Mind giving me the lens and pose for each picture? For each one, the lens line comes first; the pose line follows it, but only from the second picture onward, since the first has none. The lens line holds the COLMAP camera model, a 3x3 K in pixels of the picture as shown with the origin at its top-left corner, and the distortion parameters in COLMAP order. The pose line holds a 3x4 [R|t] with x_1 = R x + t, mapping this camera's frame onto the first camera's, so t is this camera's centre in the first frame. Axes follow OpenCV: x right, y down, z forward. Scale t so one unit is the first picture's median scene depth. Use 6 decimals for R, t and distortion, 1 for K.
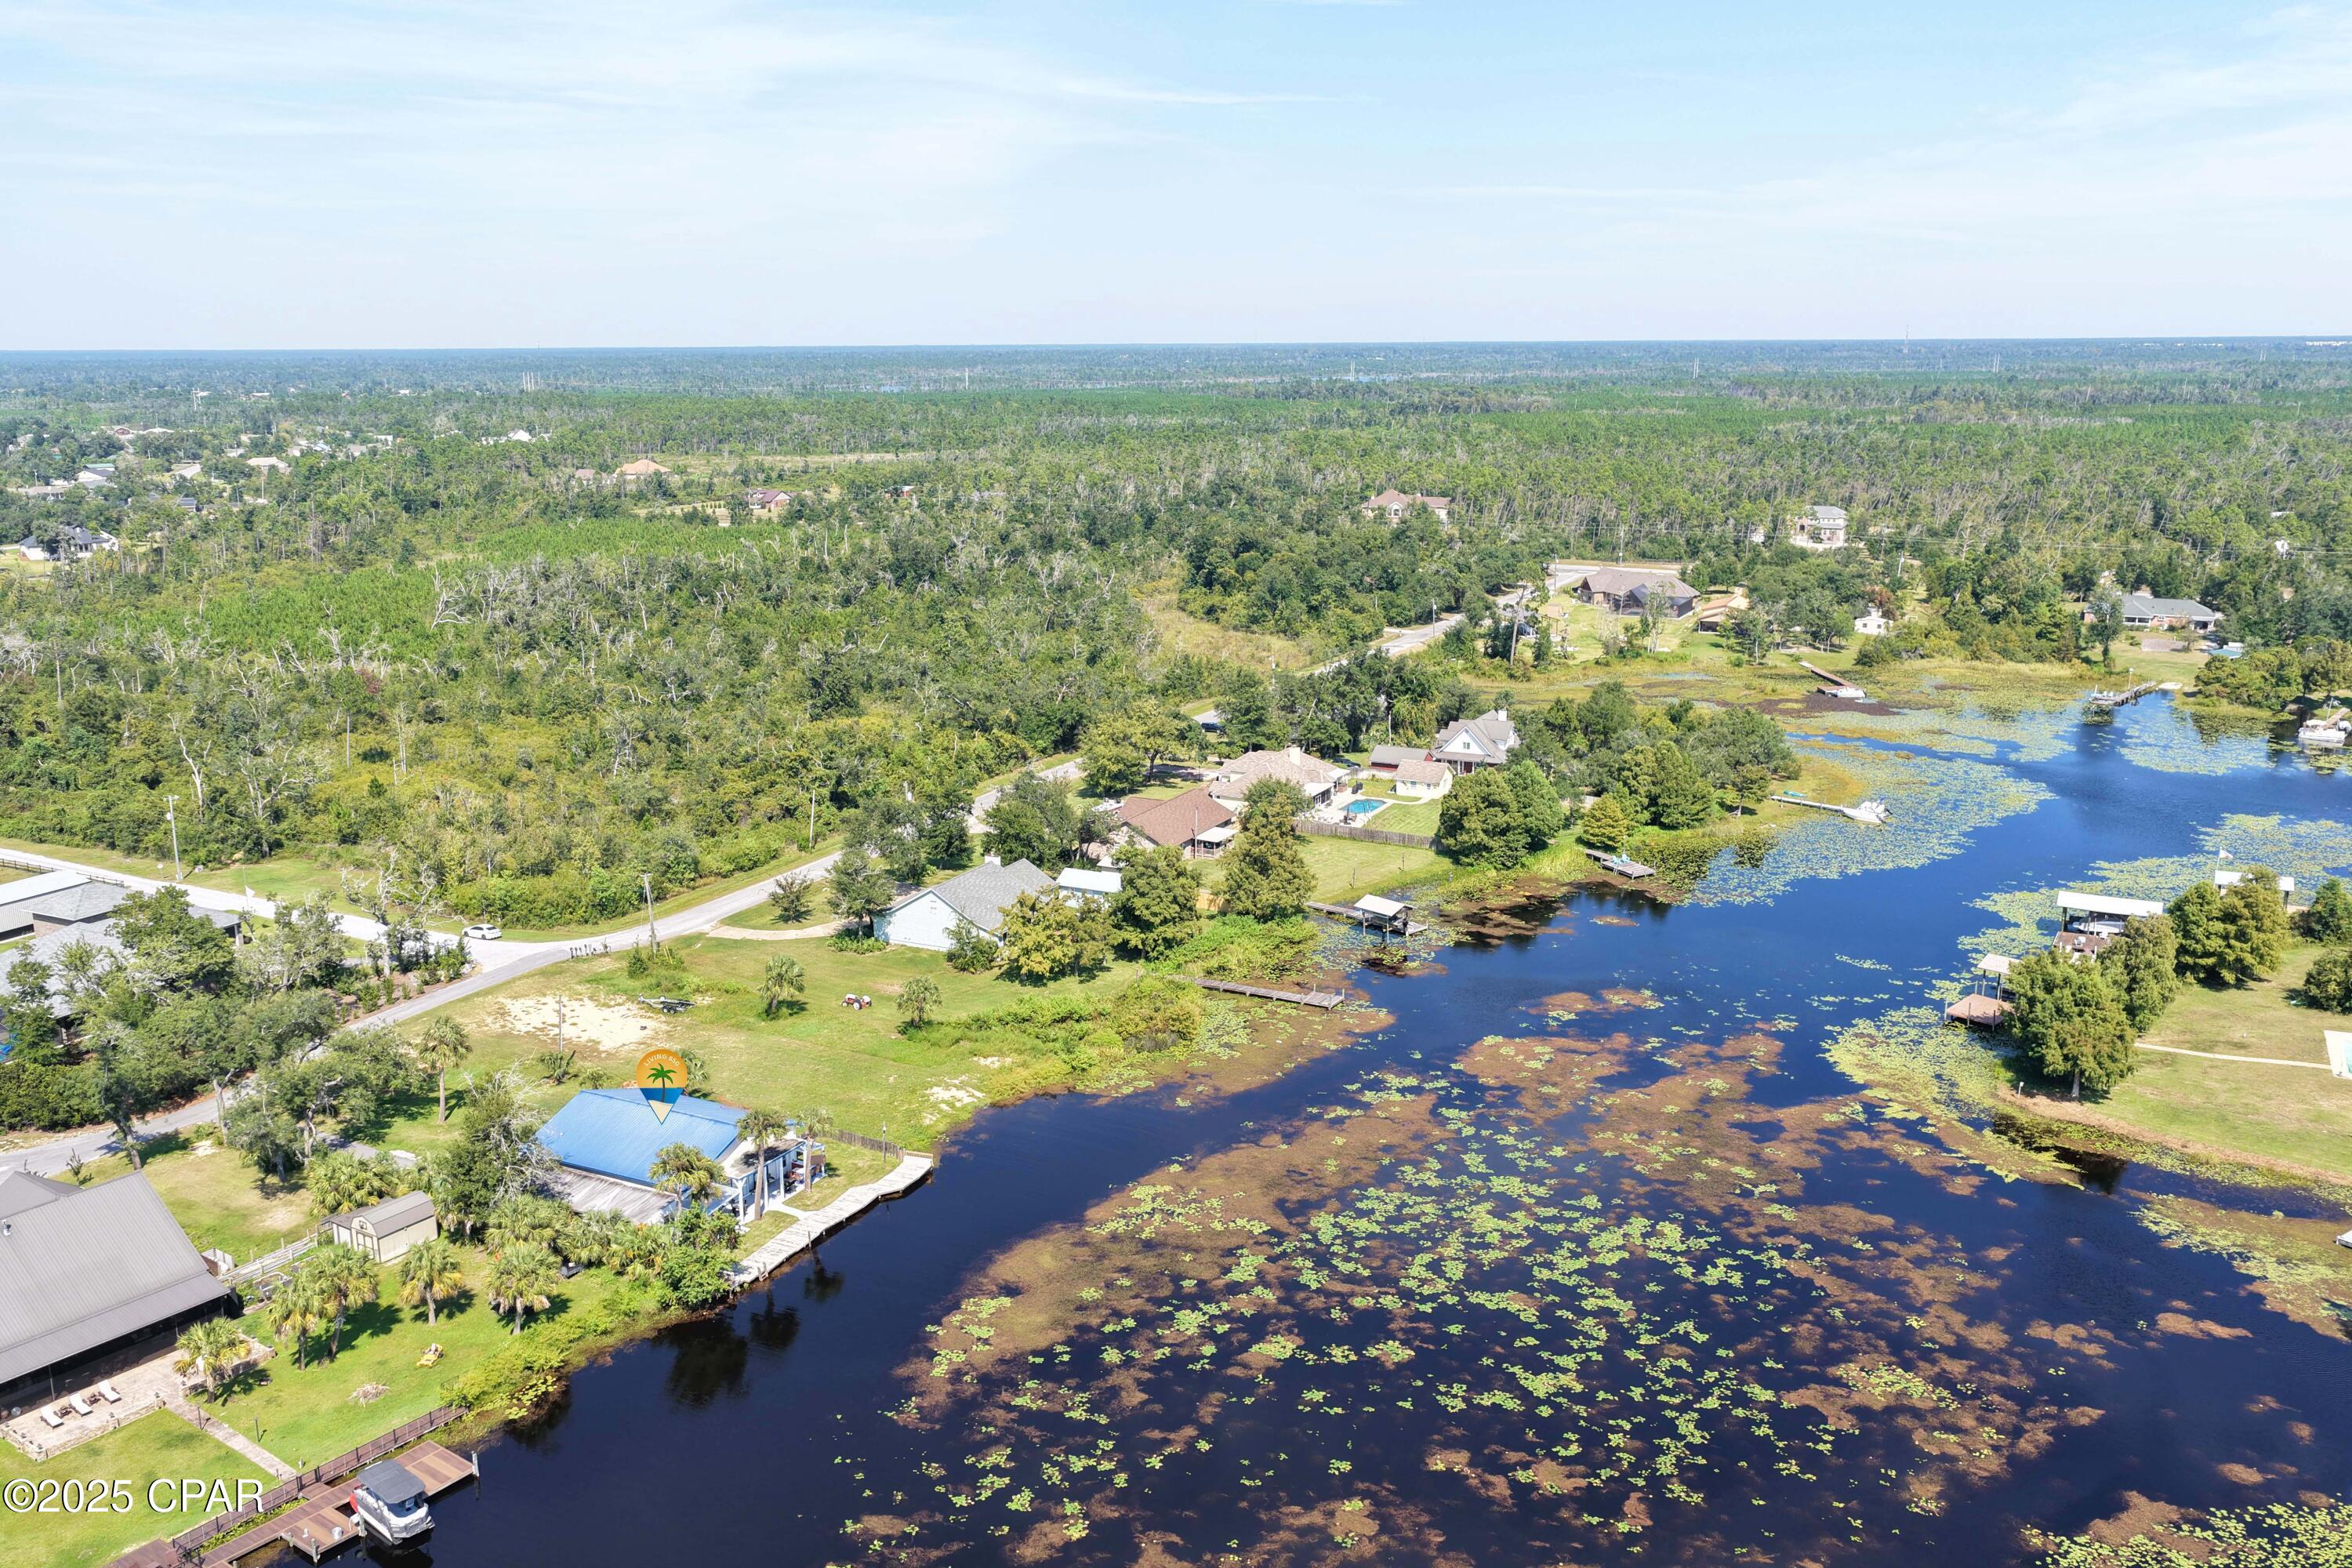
lens RADIAL K [[1939.7, 0, 1192.0], [0, 1939.7, 823.0], [0, 0, 1]] dist [-0.008909, 0.045083]
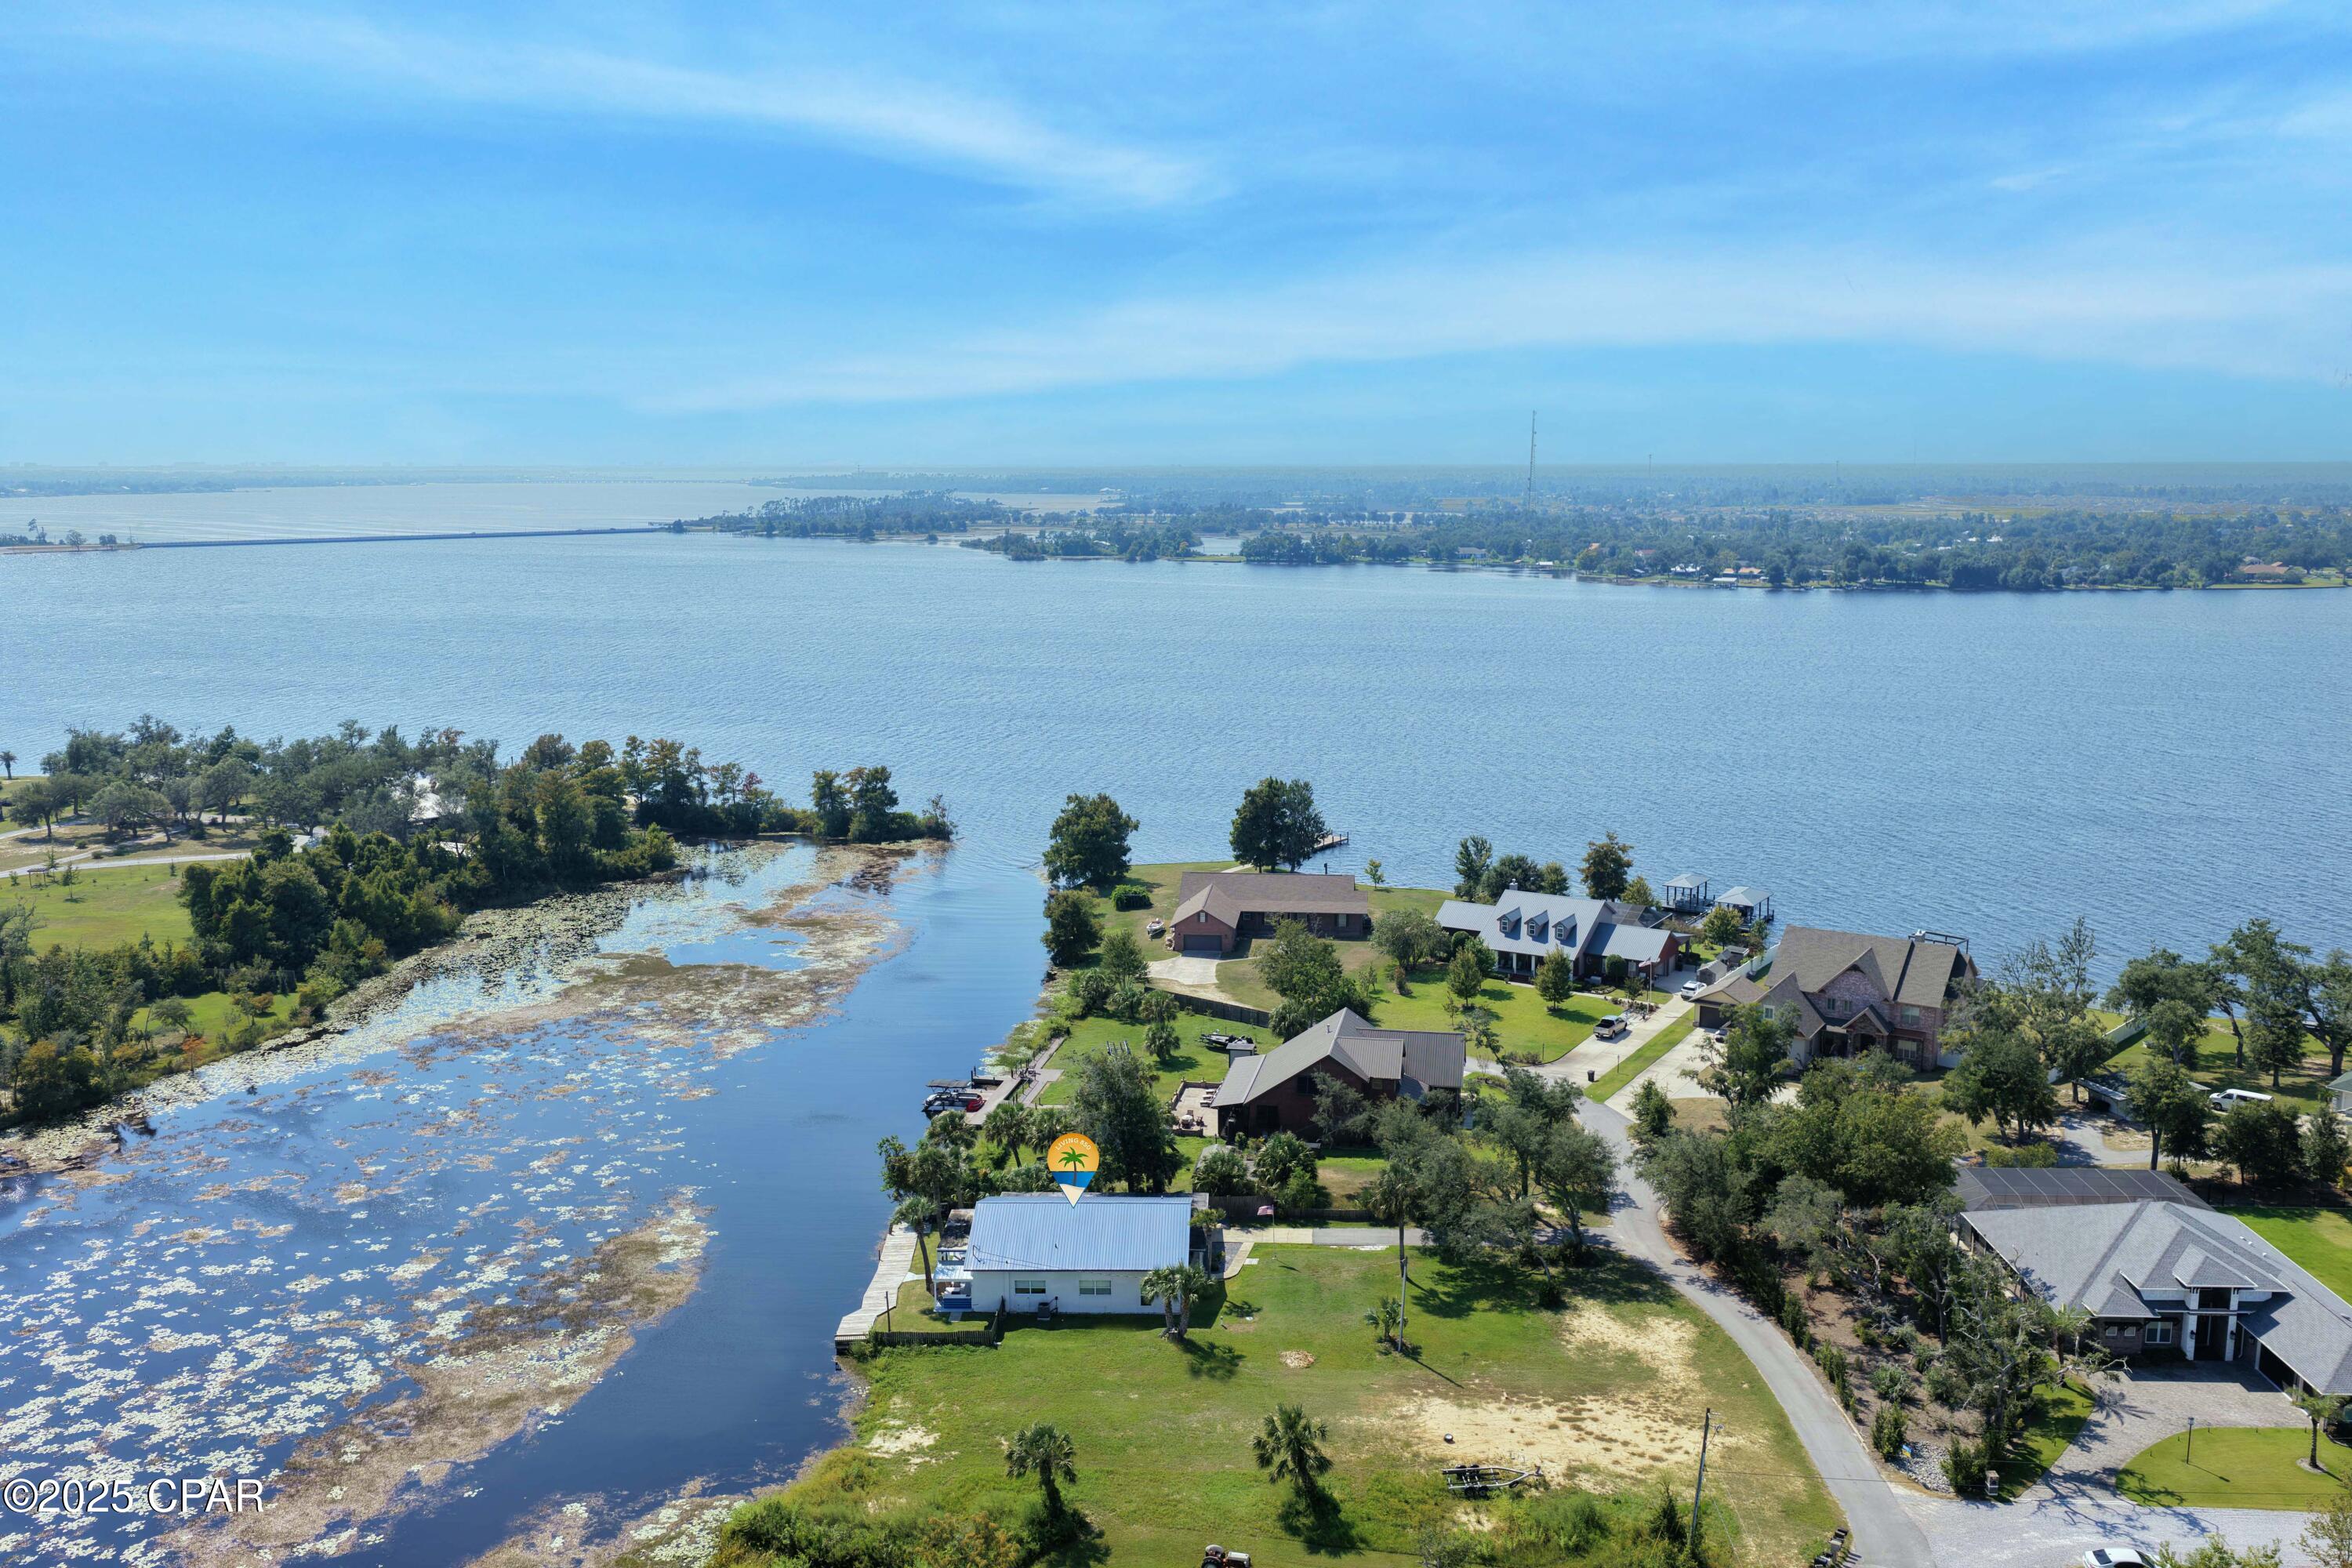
lens RADIAL K [[1939.7, 0, 1192.0], [0, 1939.7, 823.0], [0, 0, 1]] dist [-0.008909, 0.045083]
pose [[-0.901937, 0.086213, -0.423175, 0.087925], [-0.098163, 0.913299, 0.395284, -0.482067], [0.420564, 0.398061, -0.815275, 1.976755]]
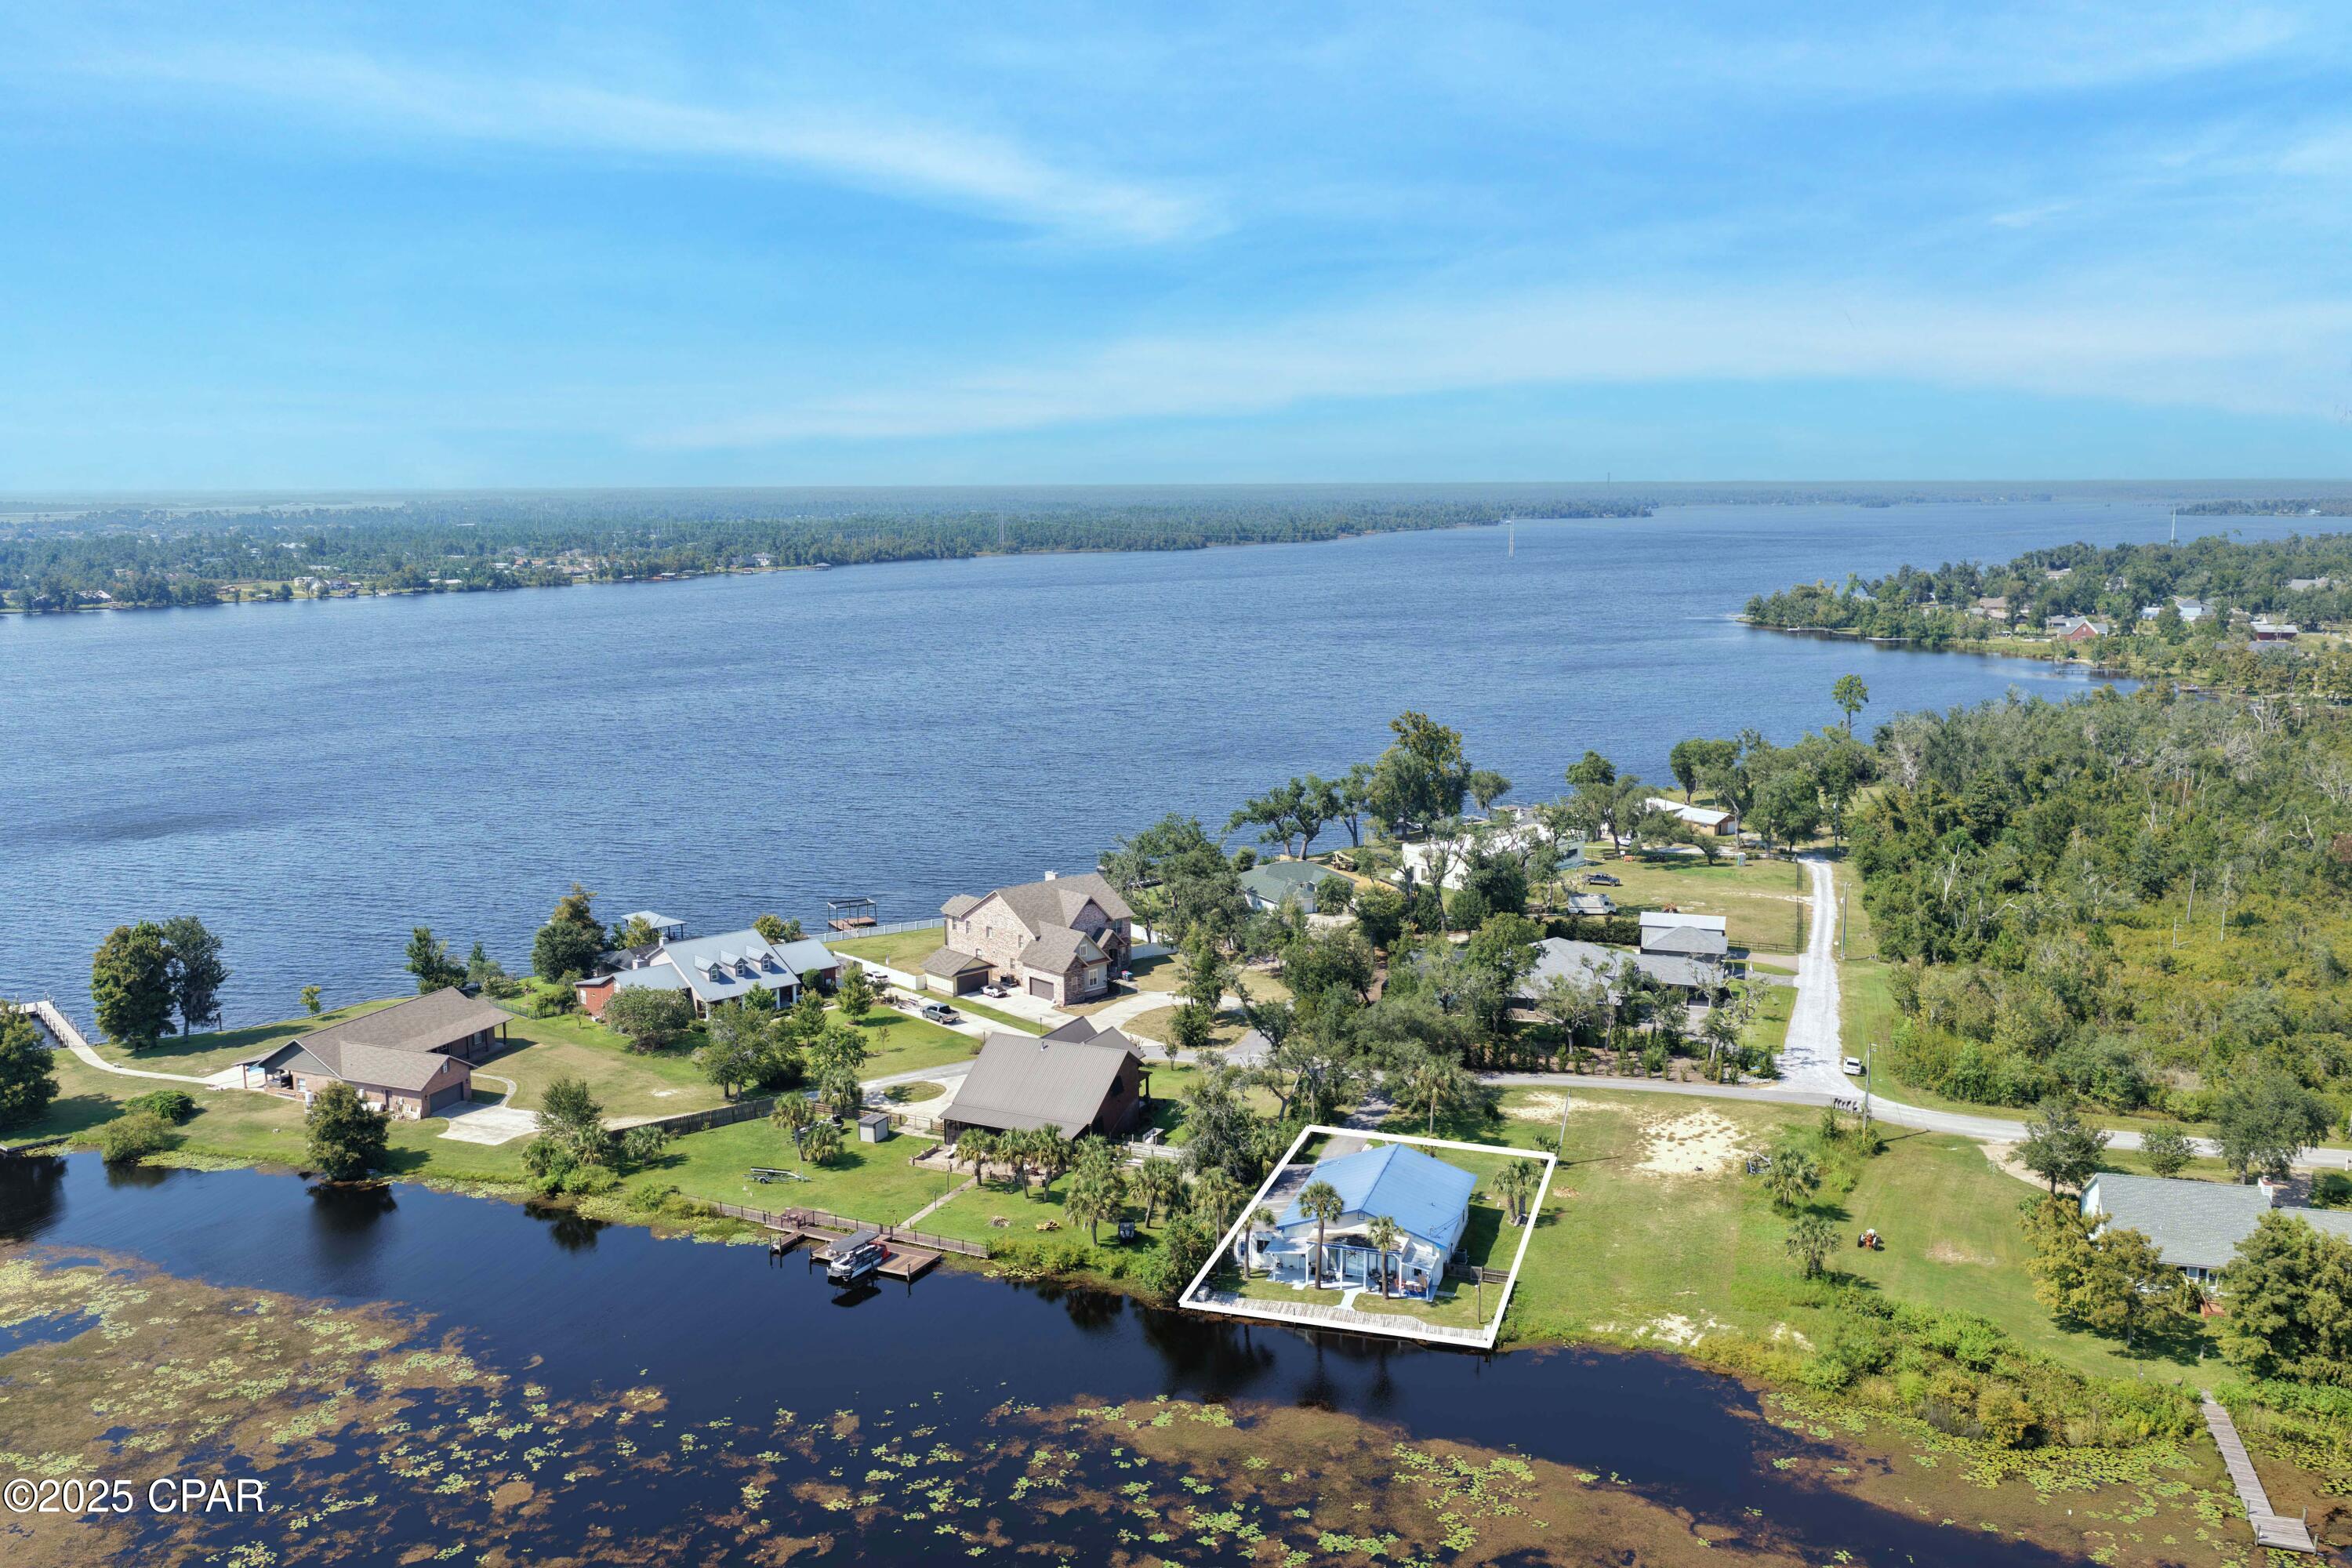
lens RADIAL K [[1939.7, 0, 1192.0], [0, 1939.7, 823.0], [0, 0, 1]] dist [-0.008909, 0.045083]
pose [[0.173688, 0.173476, -0.969401, 0.828519], [-0.236352, 0.962936, 0.129972, -0.182931], [0.956018, 0.206546, 0.208252, 0.708597]]
